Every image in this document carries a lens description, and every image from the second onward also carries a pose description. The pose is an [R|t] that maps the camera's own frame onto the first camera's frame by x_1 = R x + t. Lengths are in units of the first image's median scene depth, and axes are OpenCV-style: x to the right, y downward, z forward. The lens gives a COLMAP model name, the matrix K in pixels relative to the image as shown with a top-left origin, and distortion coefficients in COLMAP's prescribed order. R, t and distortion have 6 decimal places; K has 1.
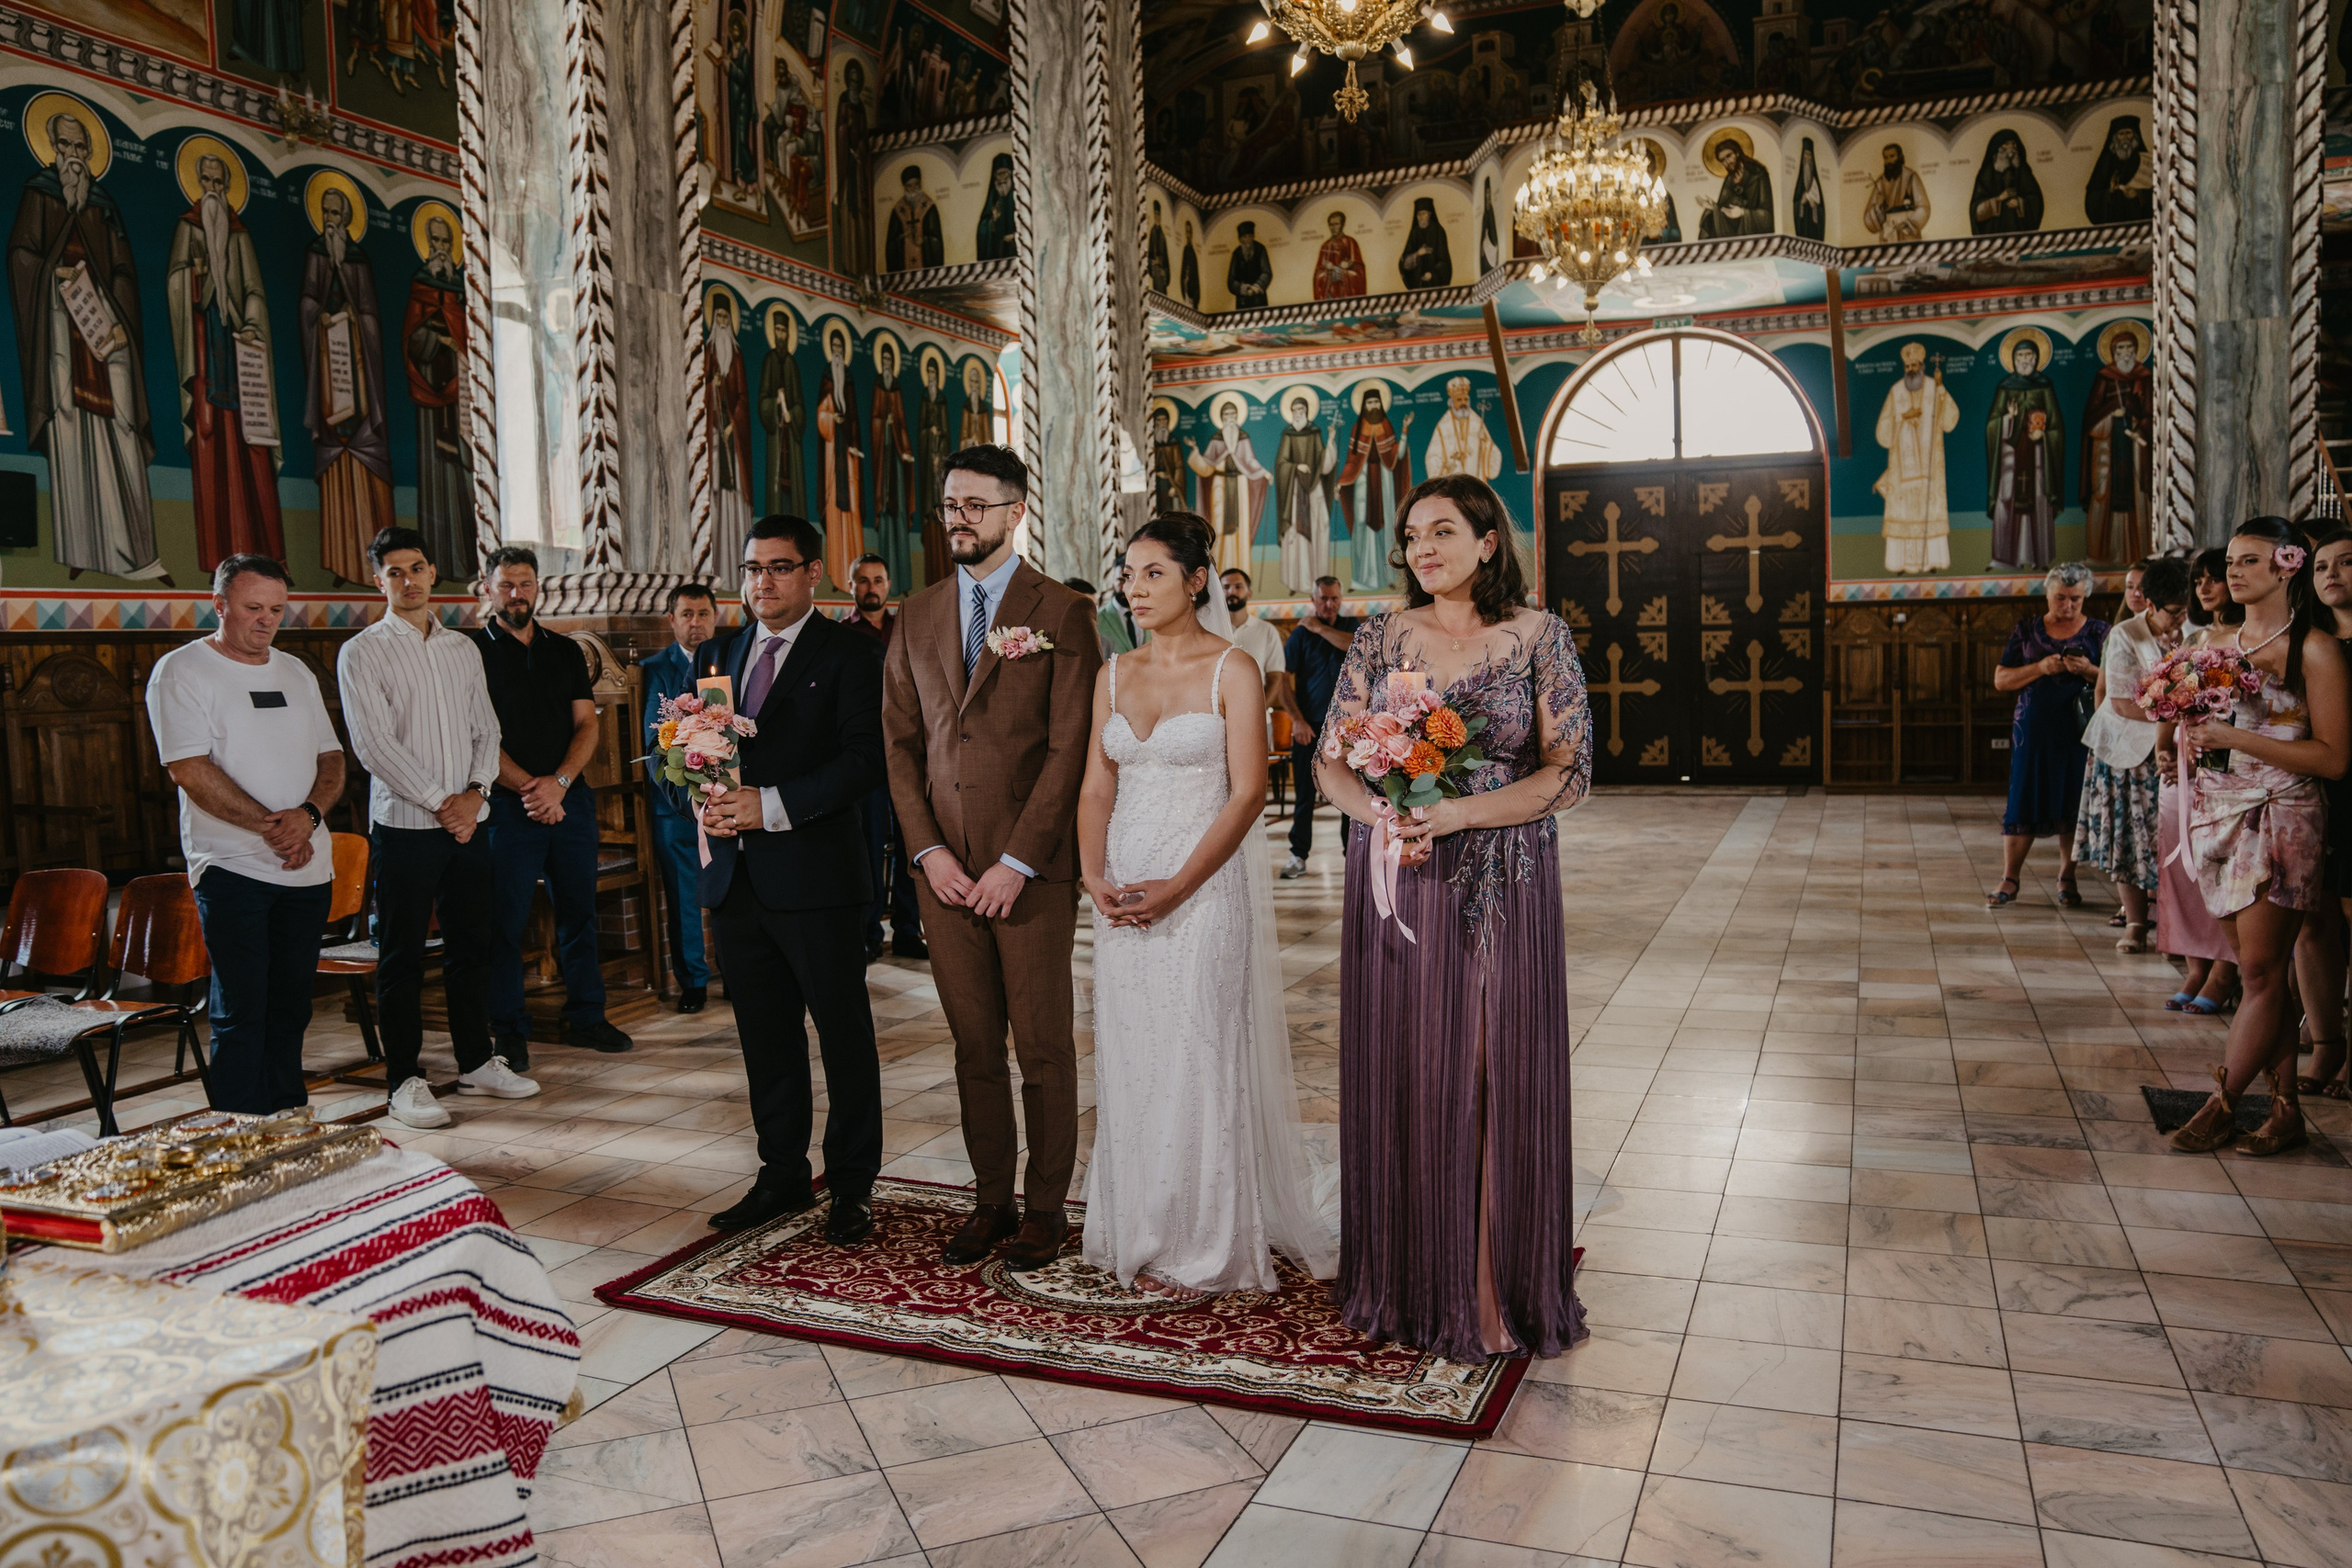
lens RADIAL K [[1679.5, 0, 1176.0], [0, 1679.5, 784.0], [0, 0, 1]] dist [-0.127381, 0.098458]
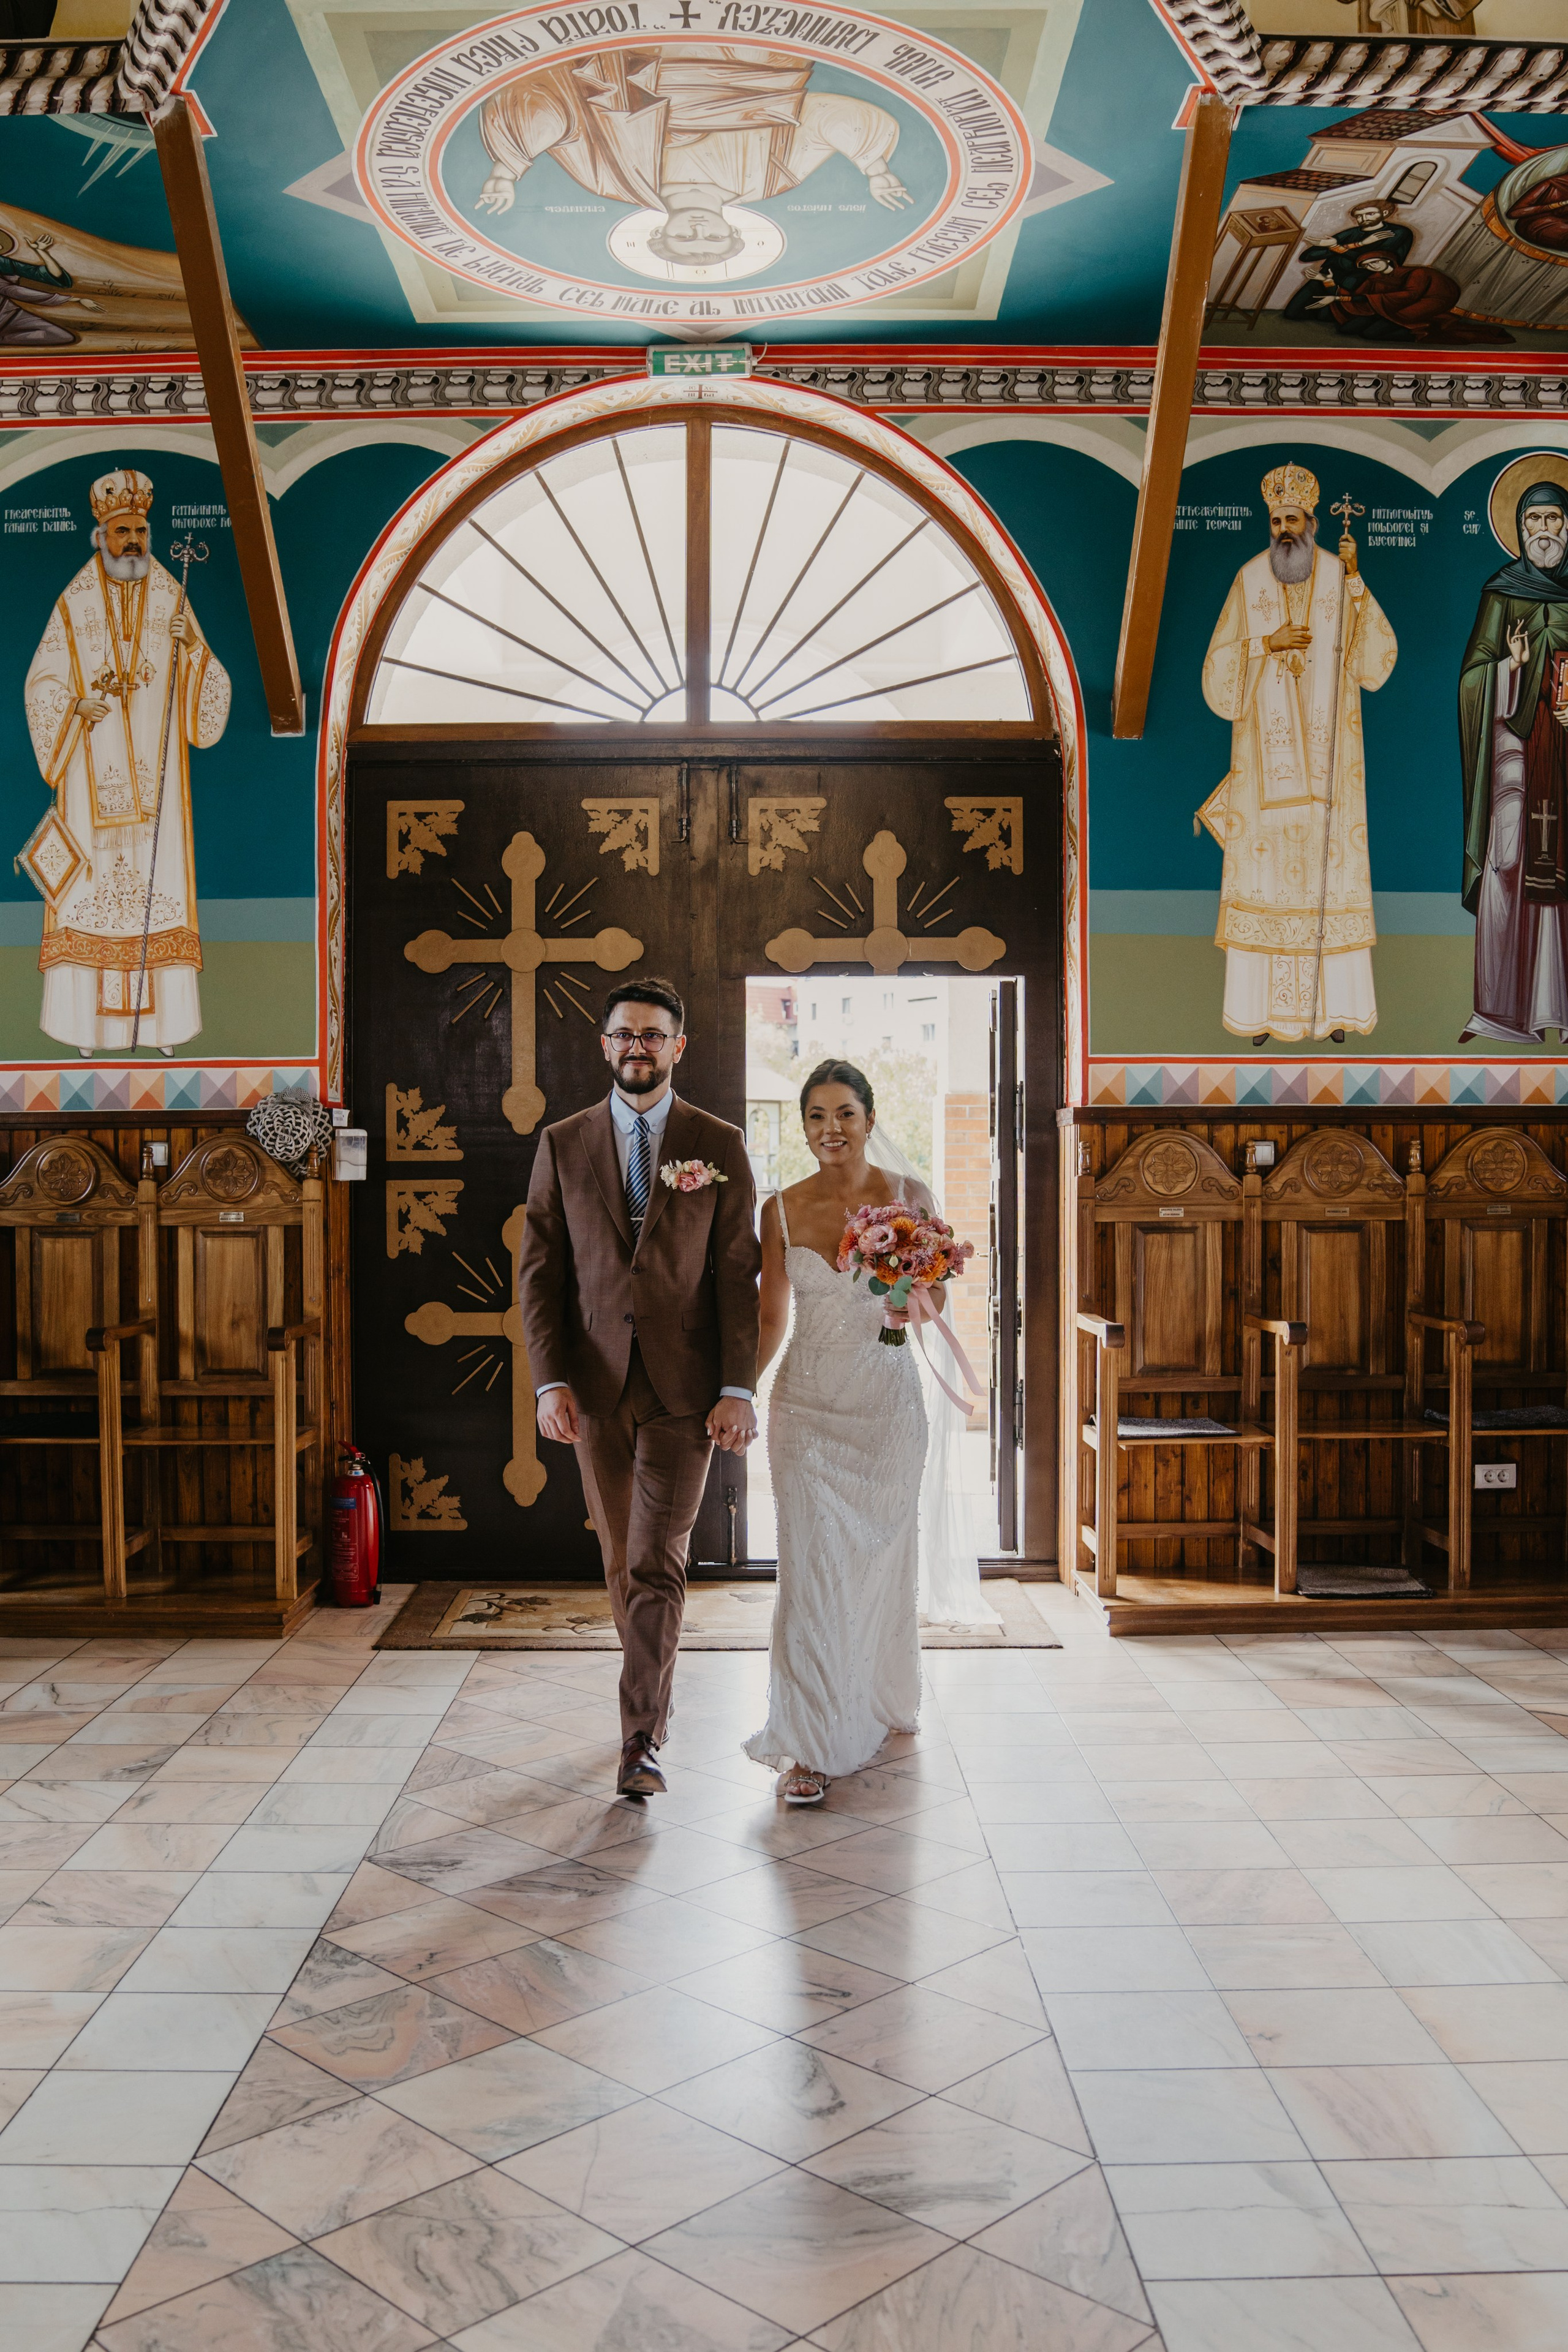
lens RADIAL K [[2150.6, 0, 784.0], [0, 2150.6, 1176.0], [0, 0, 1]] dist [-0.117139, 0.006960]
pose [[0.921948, 0.028521, 0.386262, 0.260412], [0.006962, 0.995904, -0.090151, -0.094327], [-0.387251, 0.085804, 0.917973, 1.065477]]
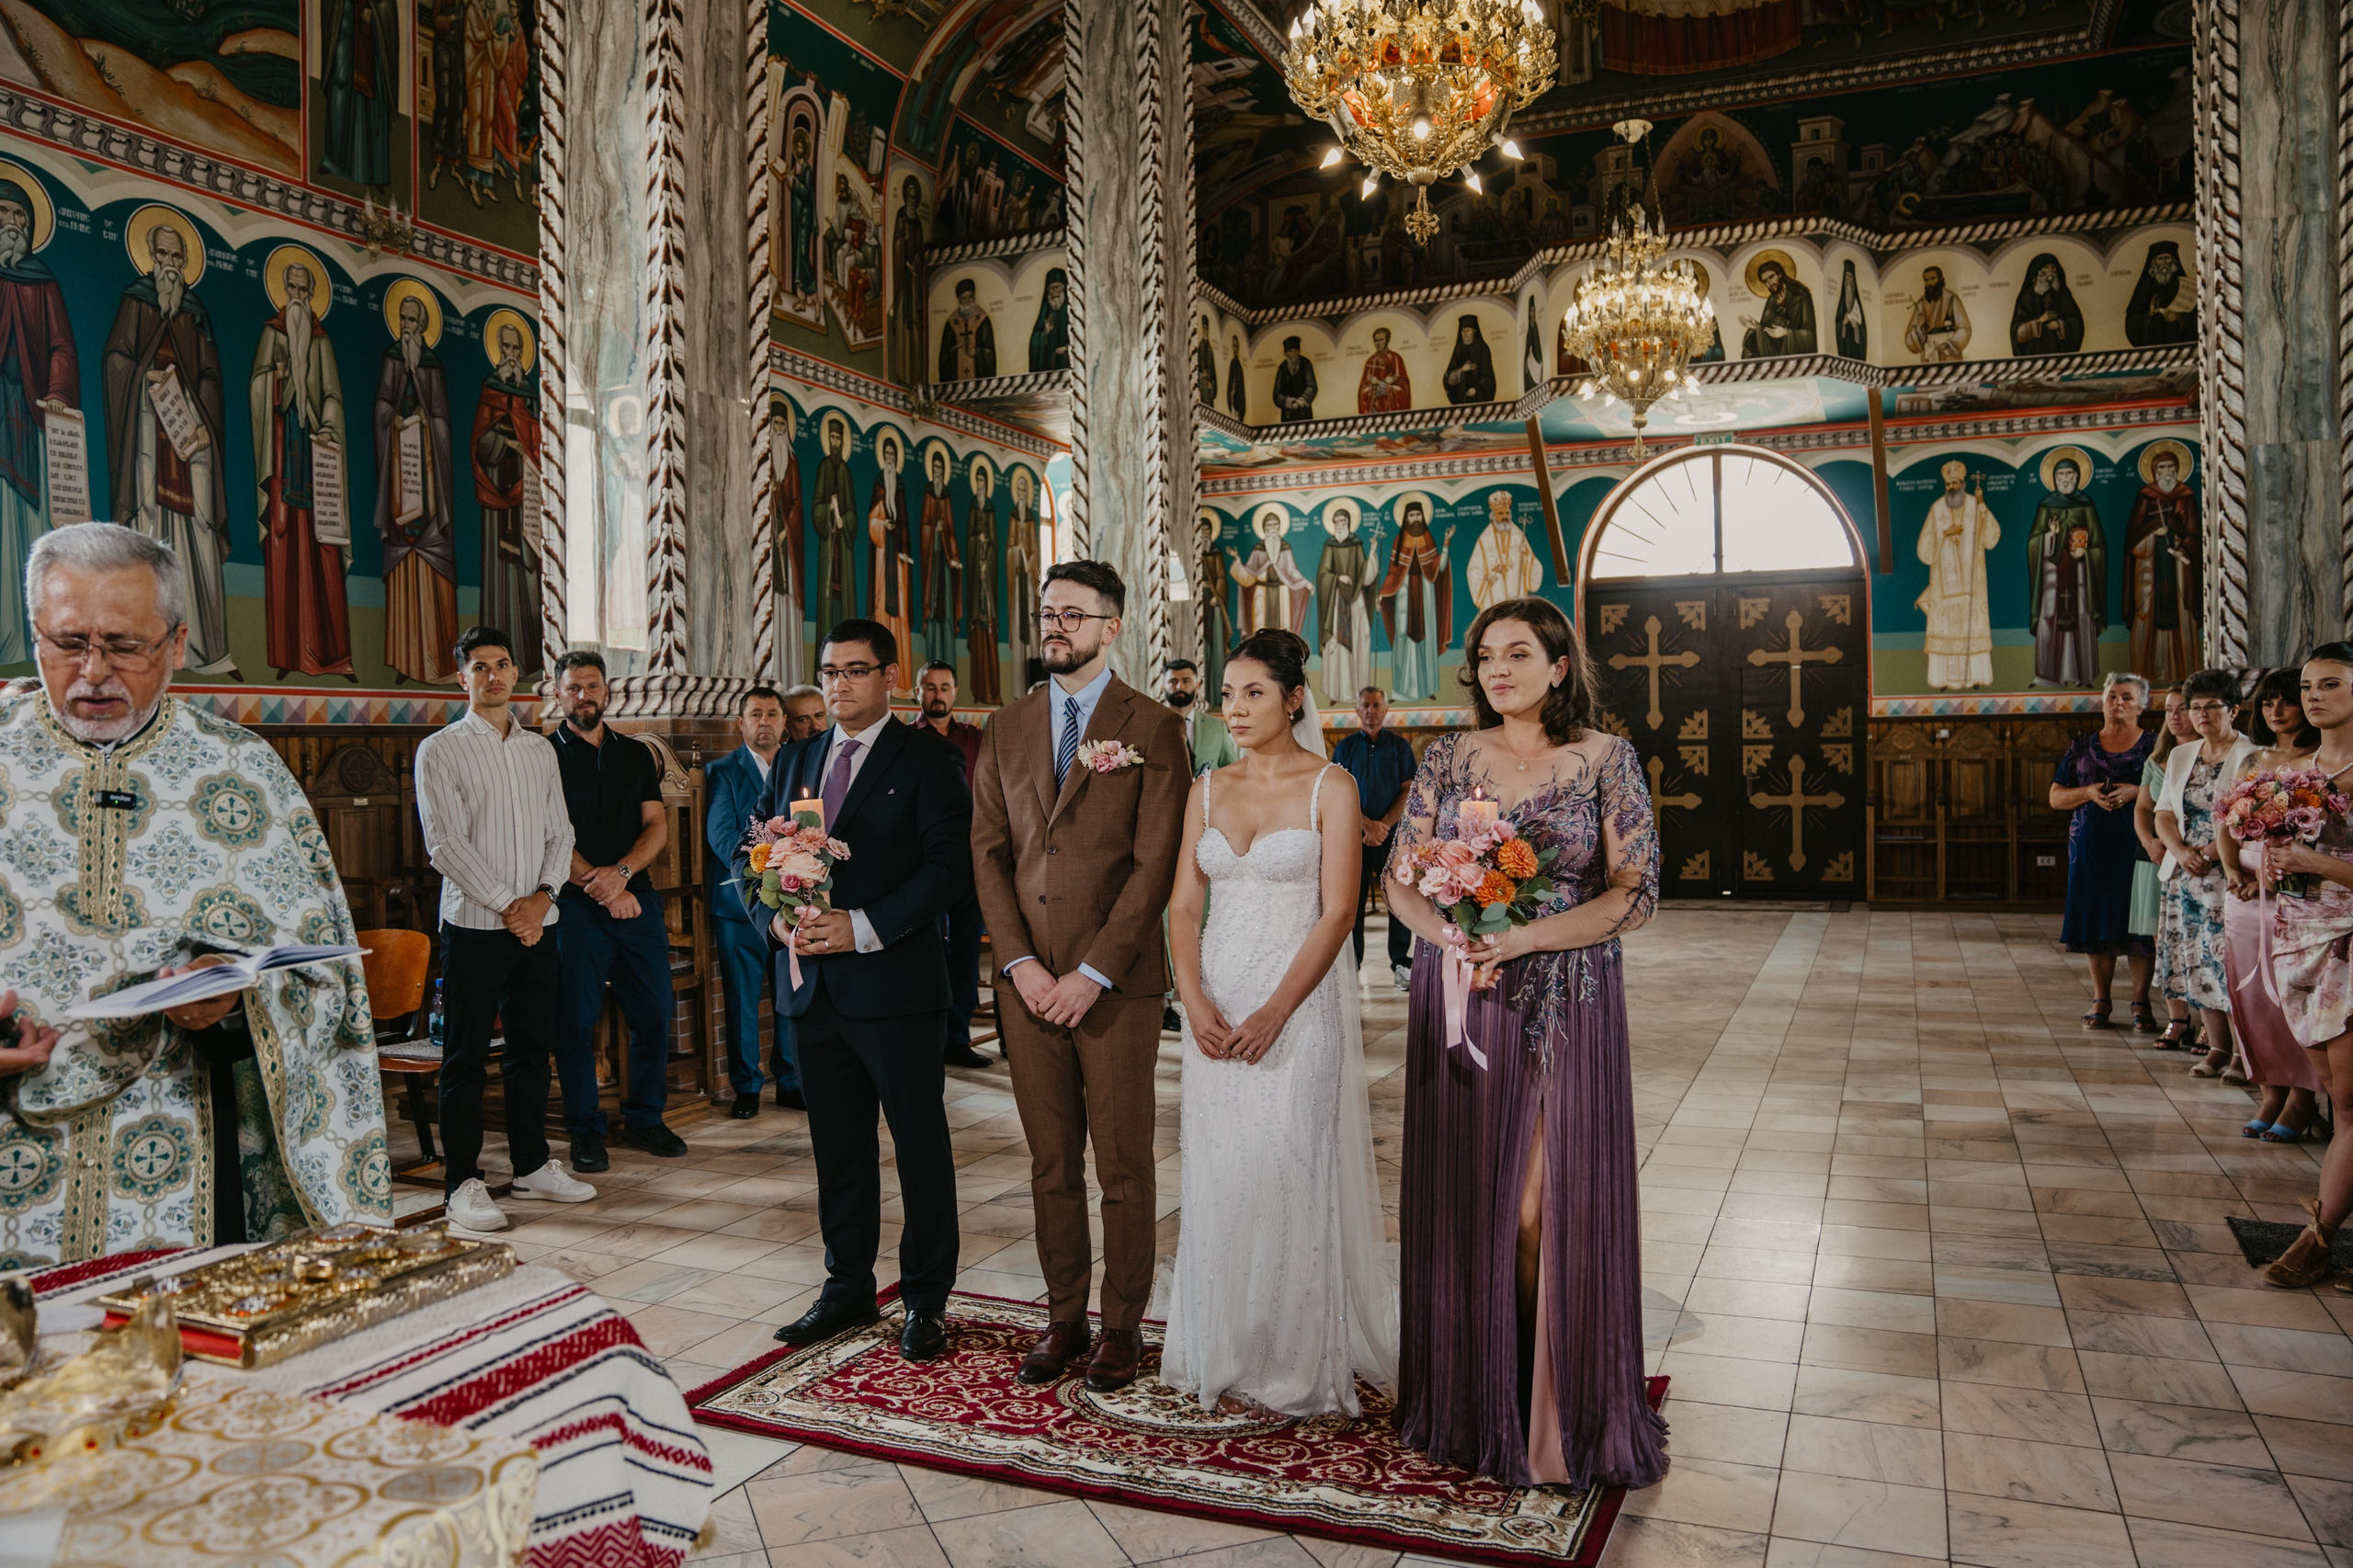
lens RADIAL K [[1680.3, 0, 1176.5], [0, 1680.3, 784.0], [0, 0, 1]] dist [-0.127381, 0.098458]
pose [[0.999760, 0.013669, -0.017099, -0.013190], [-0.014721, 0.997904, -0.063017, -0.001956], [0.016201, 0.063254, 0.997866, -0.000433]]
